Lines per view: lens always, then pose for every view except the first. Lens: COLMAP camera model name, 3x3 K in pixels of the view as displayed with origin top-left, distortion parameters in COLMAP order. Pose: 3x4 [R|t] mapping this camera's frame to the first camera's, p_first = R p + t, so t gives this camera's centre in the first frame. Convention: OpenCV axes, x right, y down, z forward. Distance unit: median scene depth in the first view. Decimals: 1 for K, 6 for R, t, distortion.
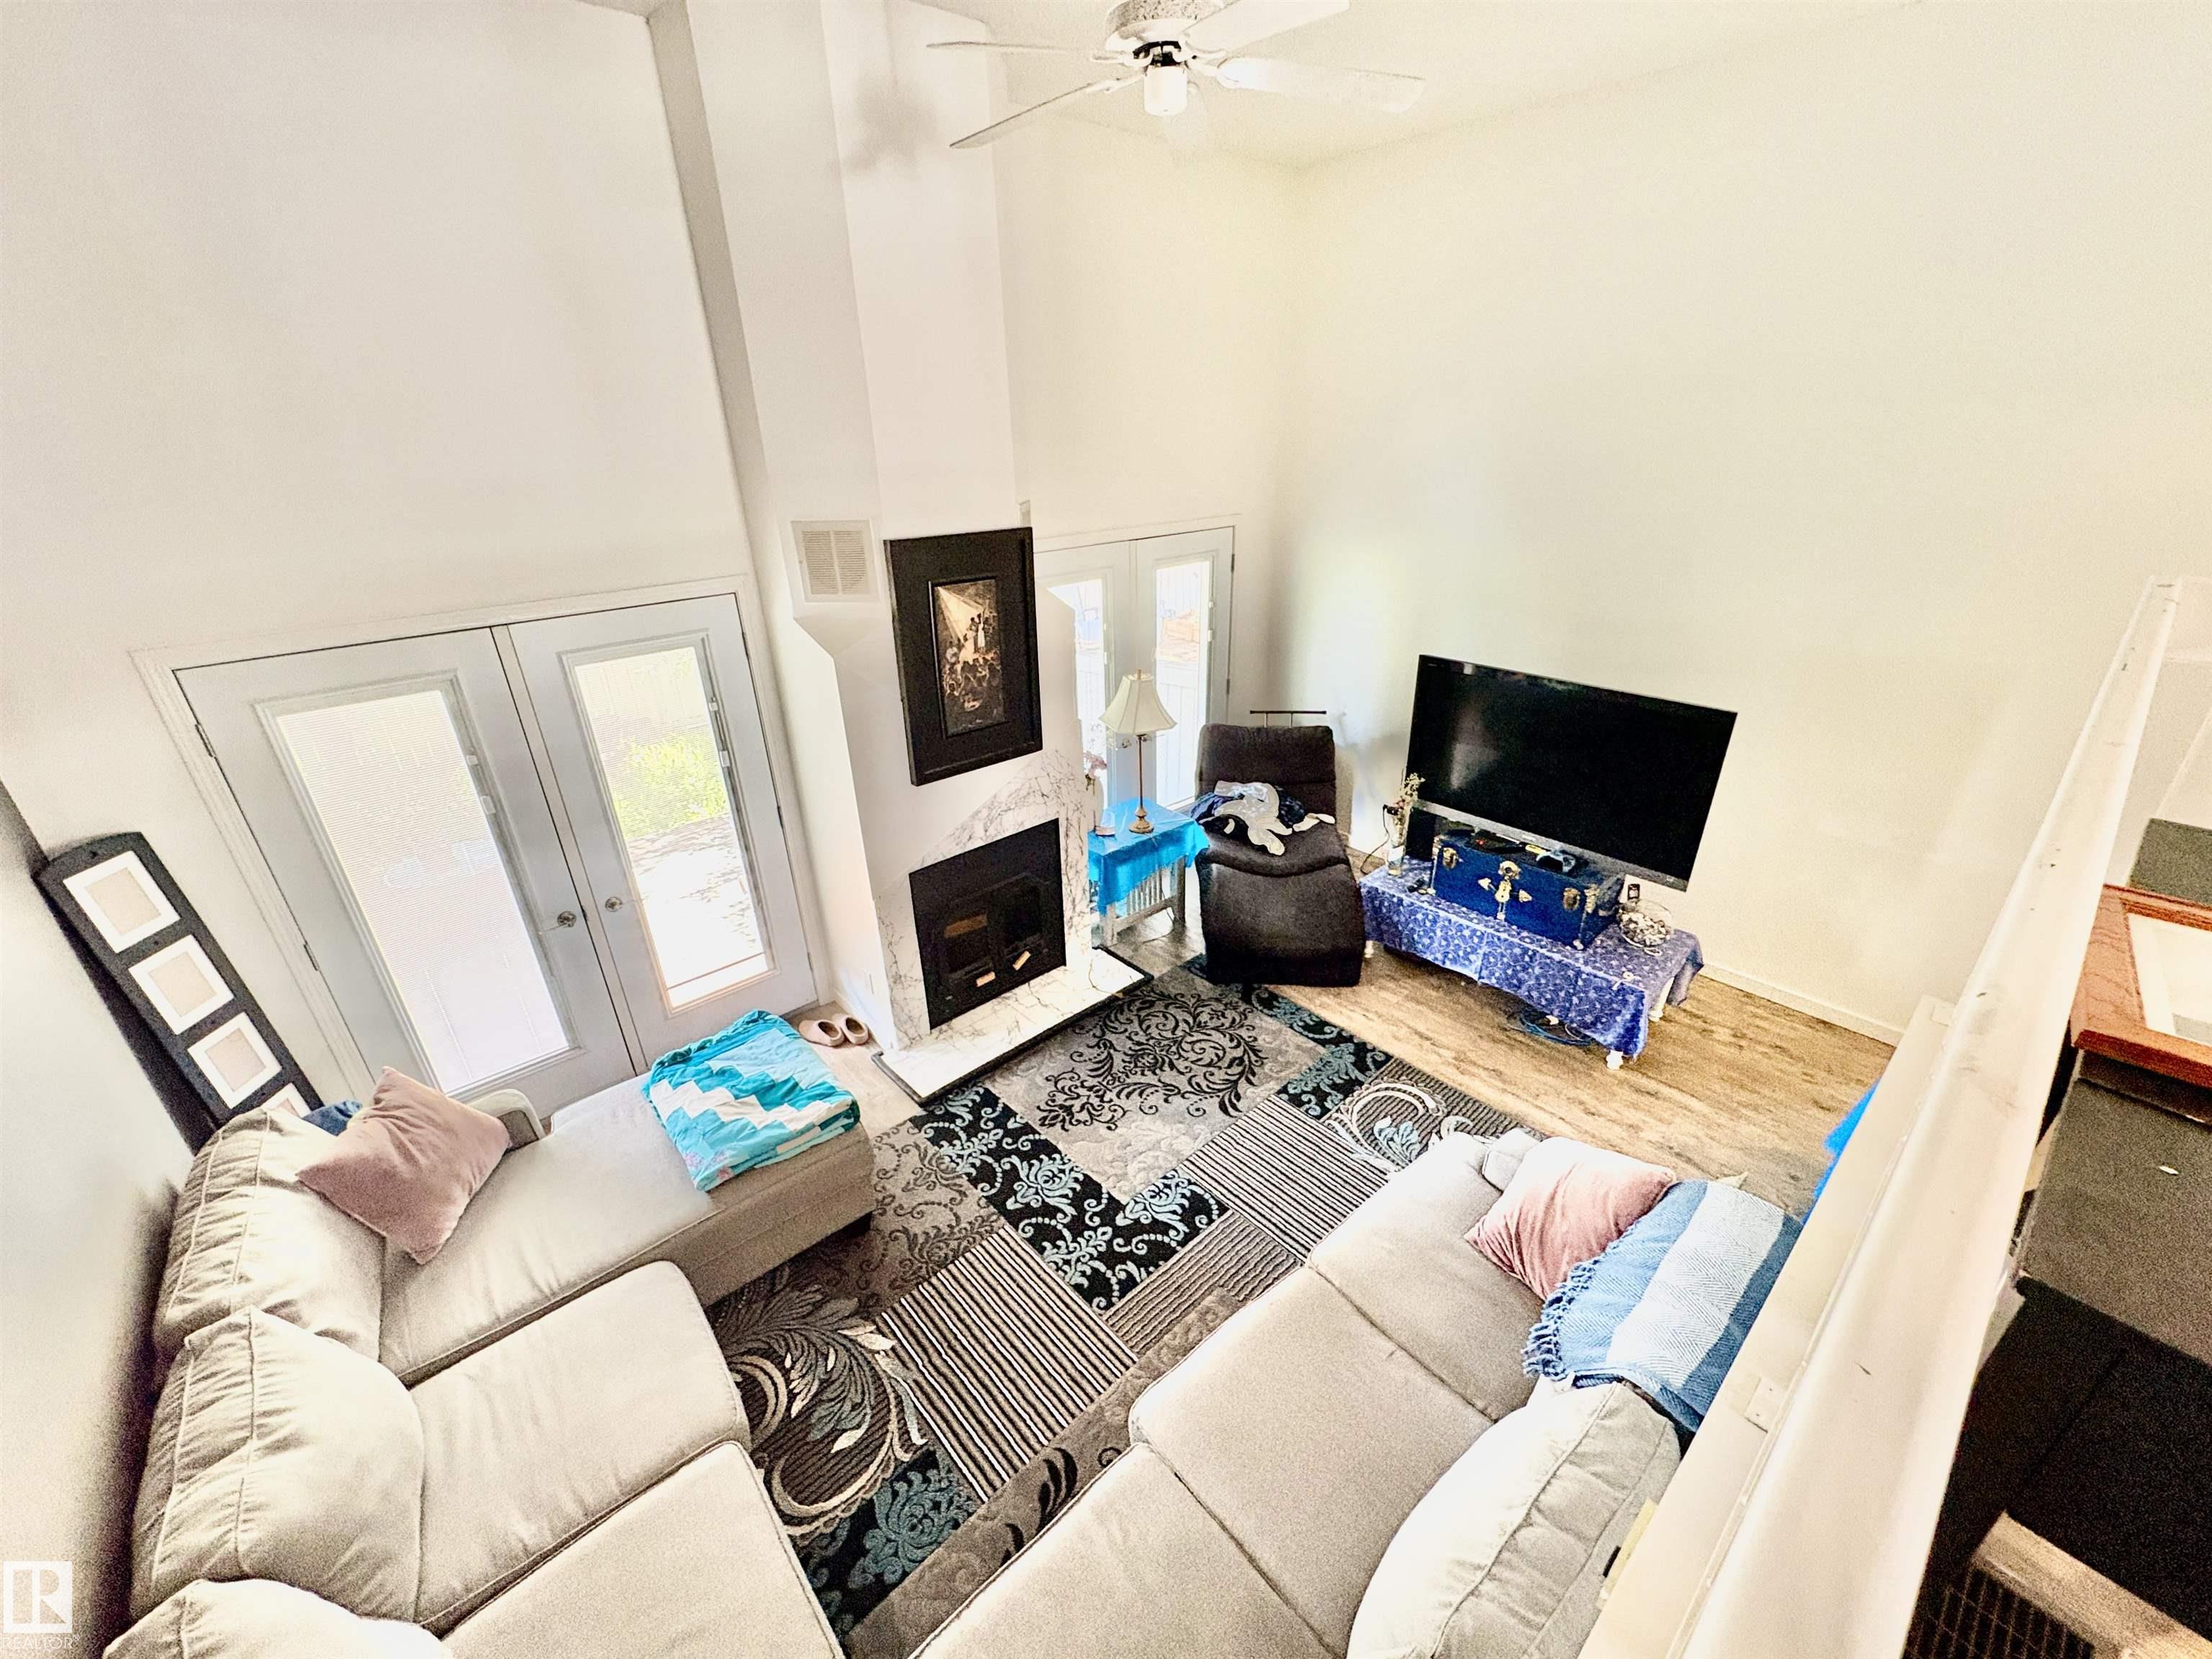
lens RADIAL K [[876.2, 0, 1105.9], [0, 876.2, 832.4], [0, 0, 1]] dist [0.000650, 0.000302]
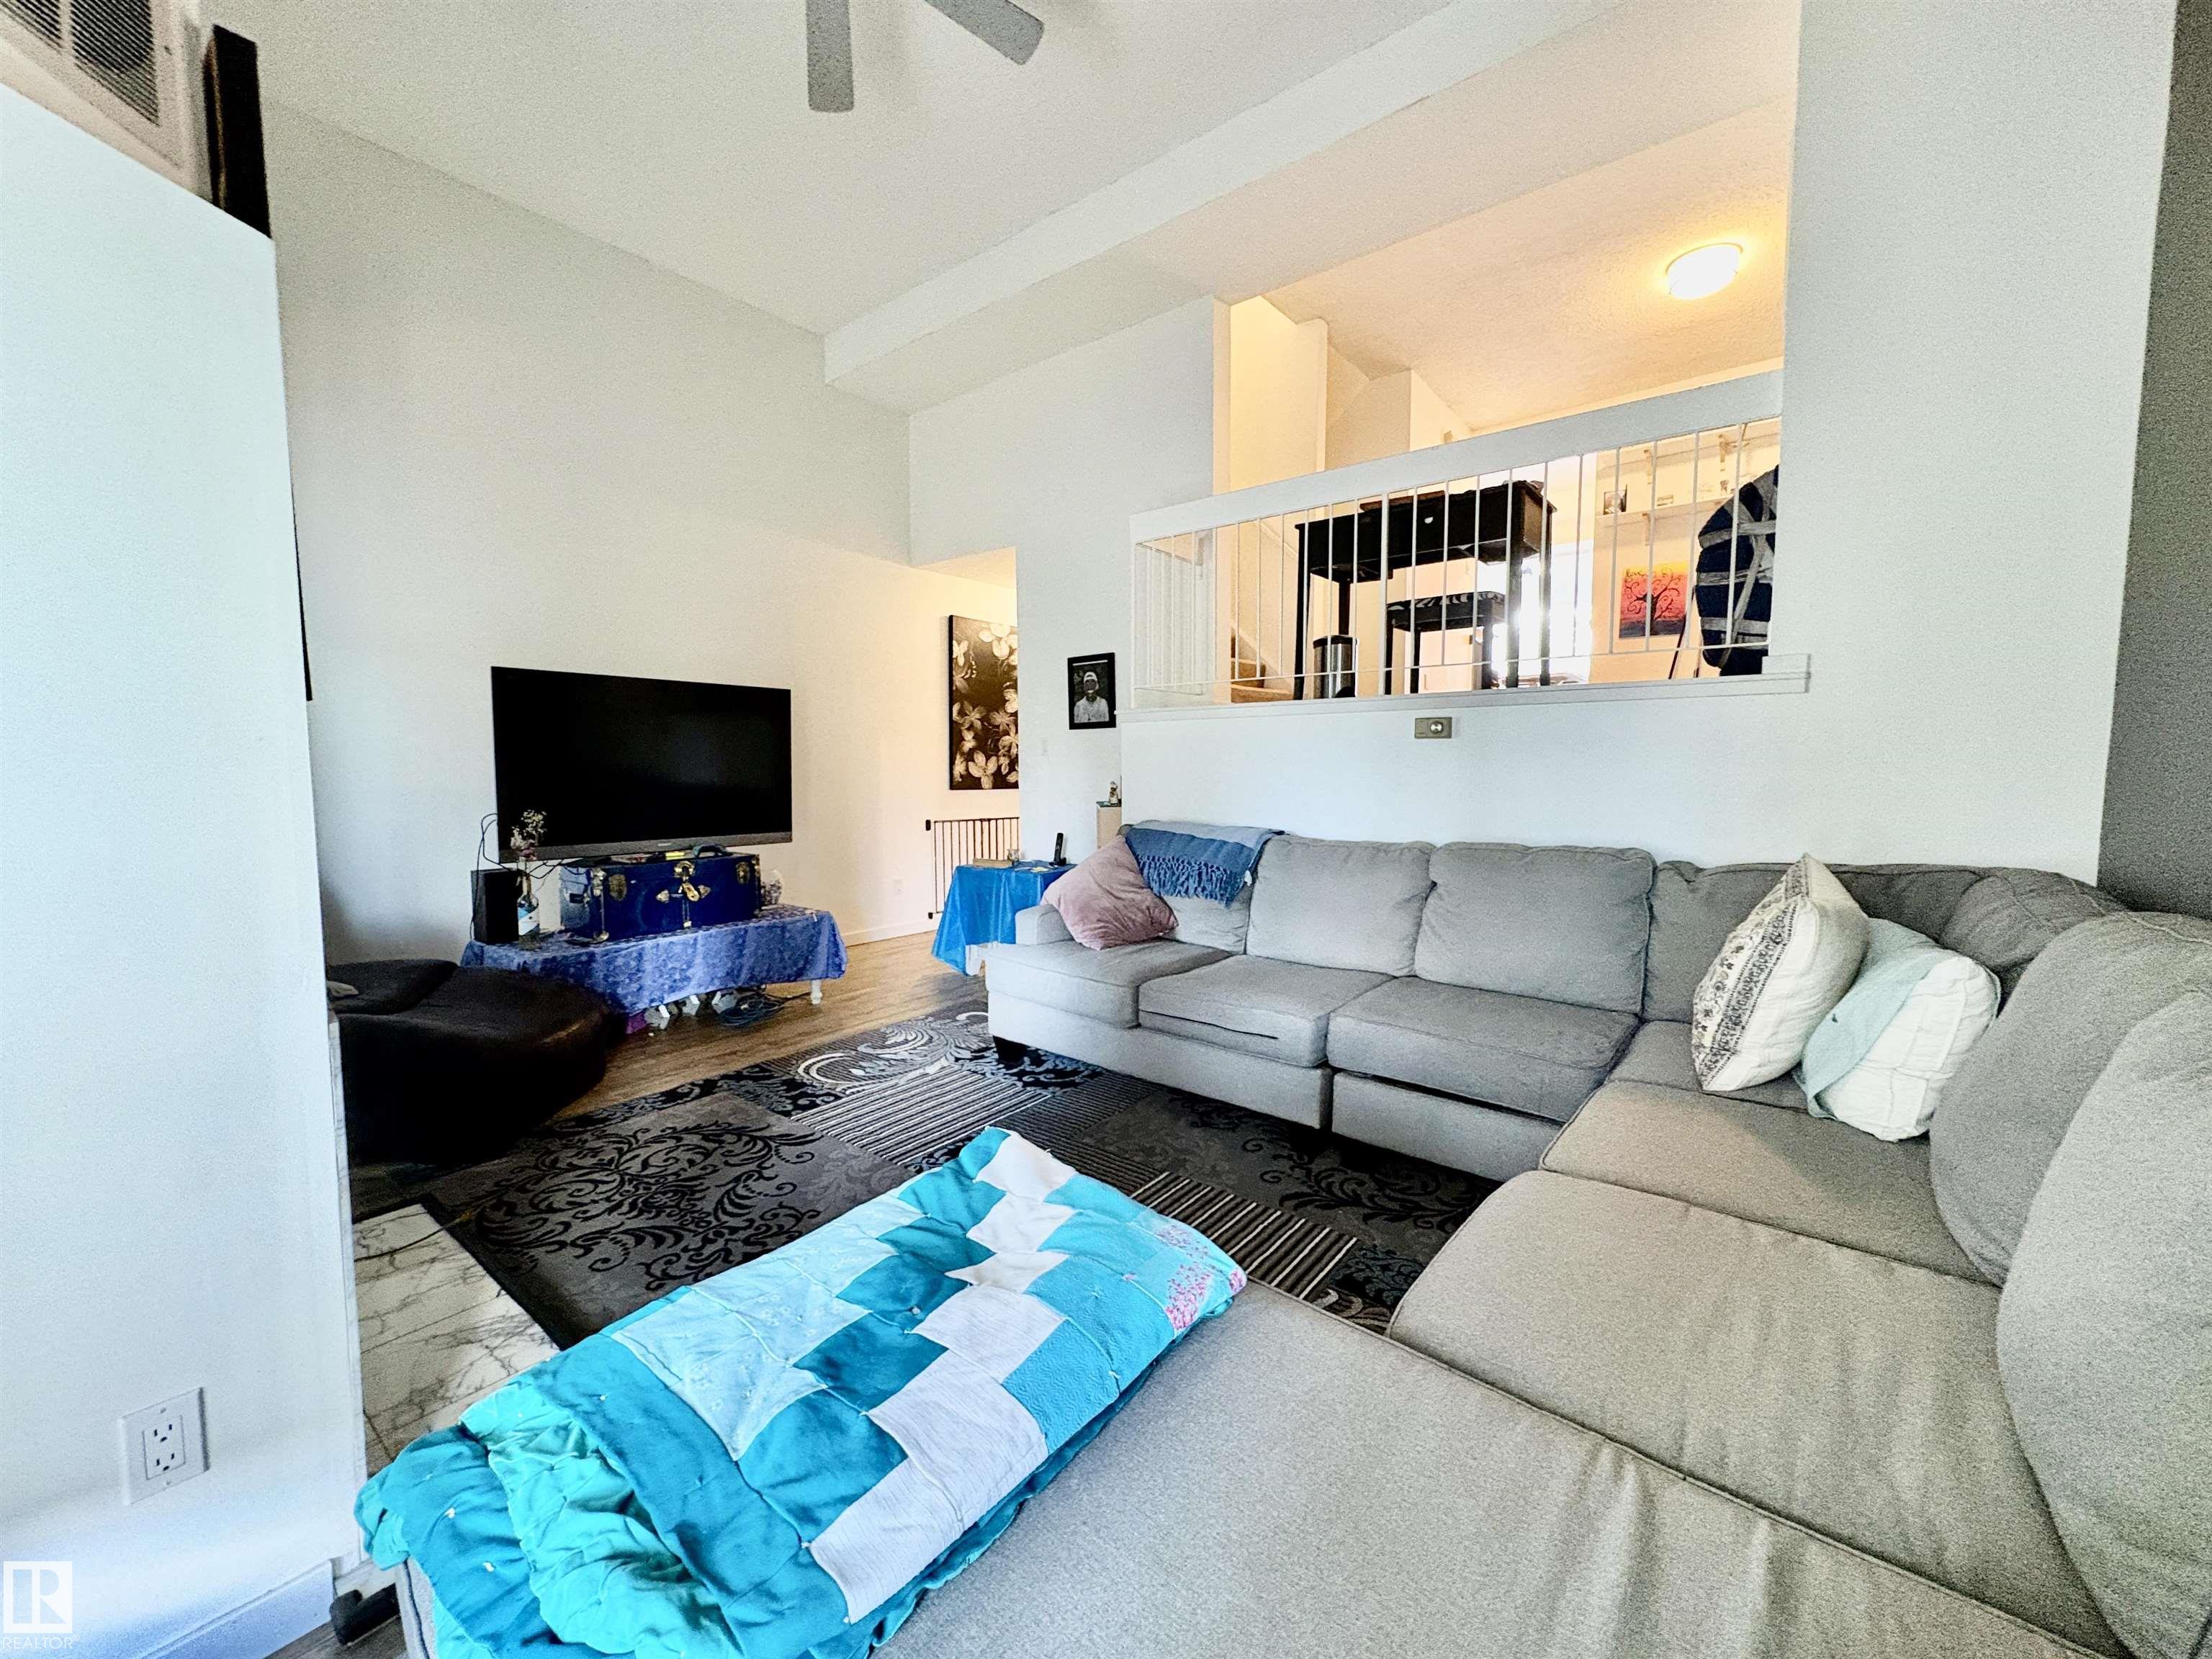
lens RADIAL K [[872.7, 0, 1104.3], [0, 872.7, 833.7], [0, 0, 1]] dist [0.001276, -0.002117]
pose [[-0.168464, -0.050321, 0.984423, -0.633795], [0.427956, 0.895927, 0.119033, 0.099929], [-0.887960, 0.441342, -0.129396, 0.754830]]
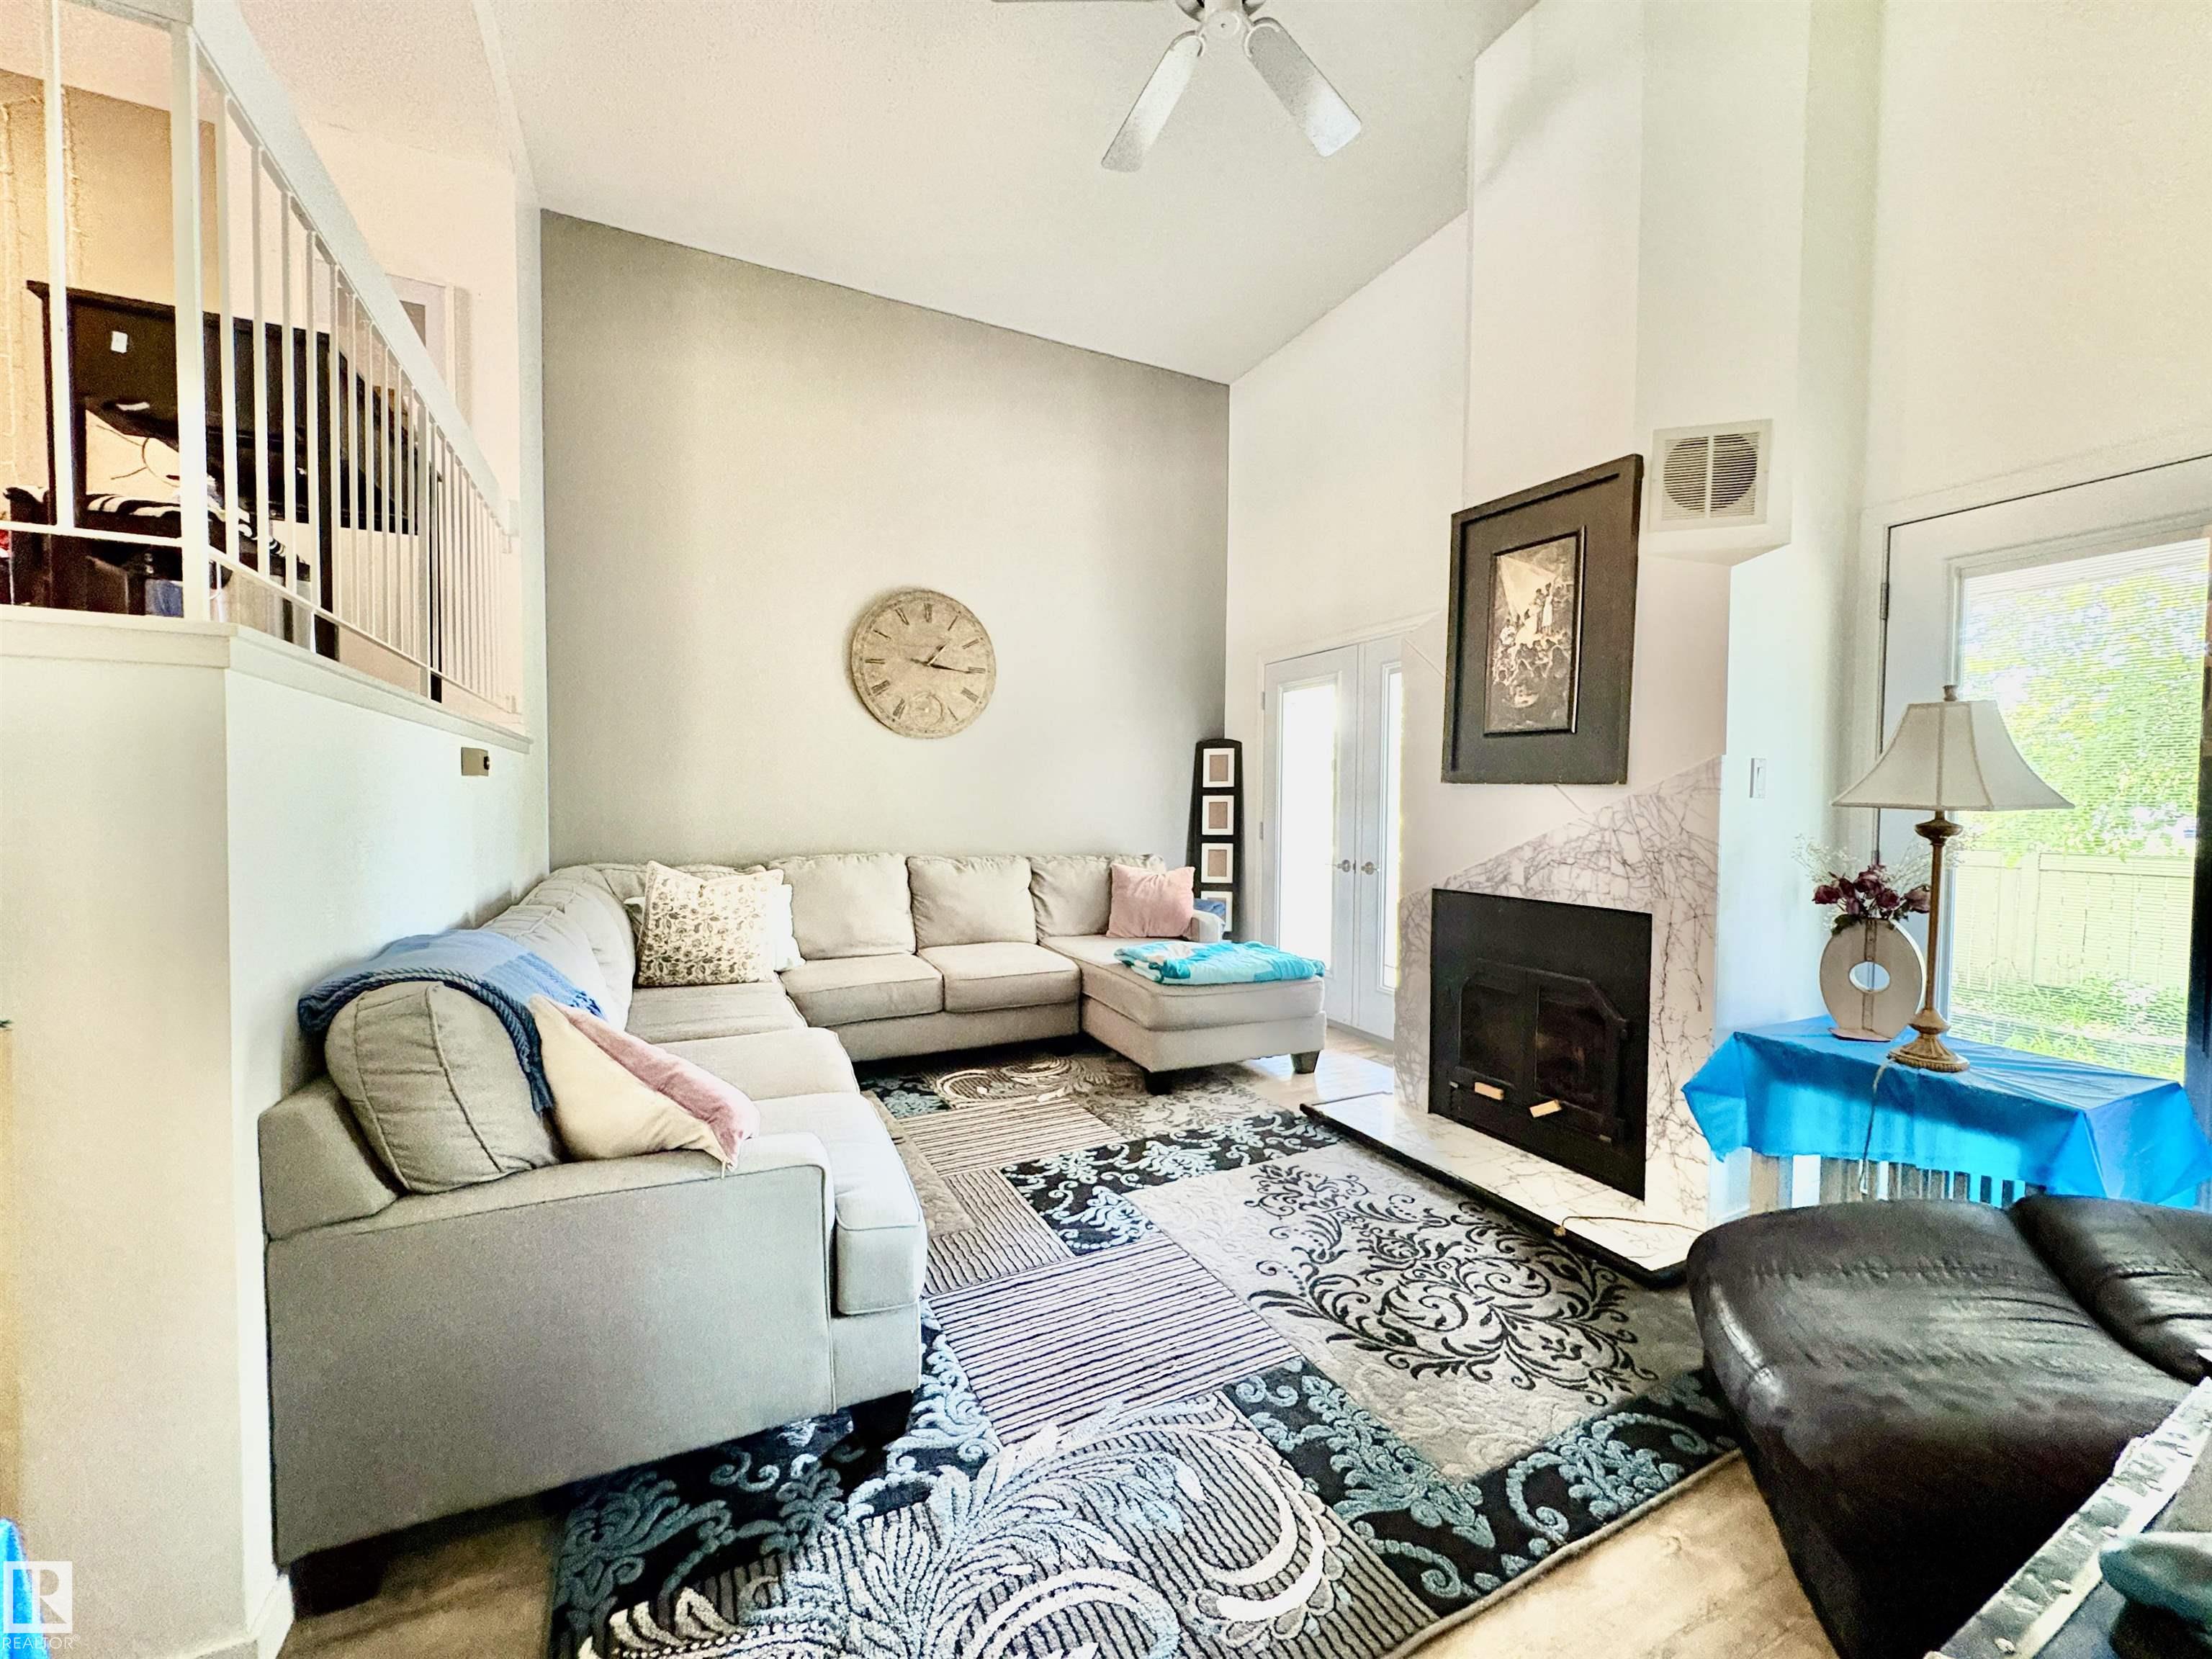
lens RADIAL K [[876.2, 0, 1105.9], [0, 876.2, 832.4], [0, 0, 1]] dist [0.000650, 0.000302]
pose [[-0.257557, 0.059271, -0.964444, 0.716312], [-0.411914, 0.896146, 0.165076, -0.014048], [0.874066, 0.439784, -0.206394, 0.892061]]
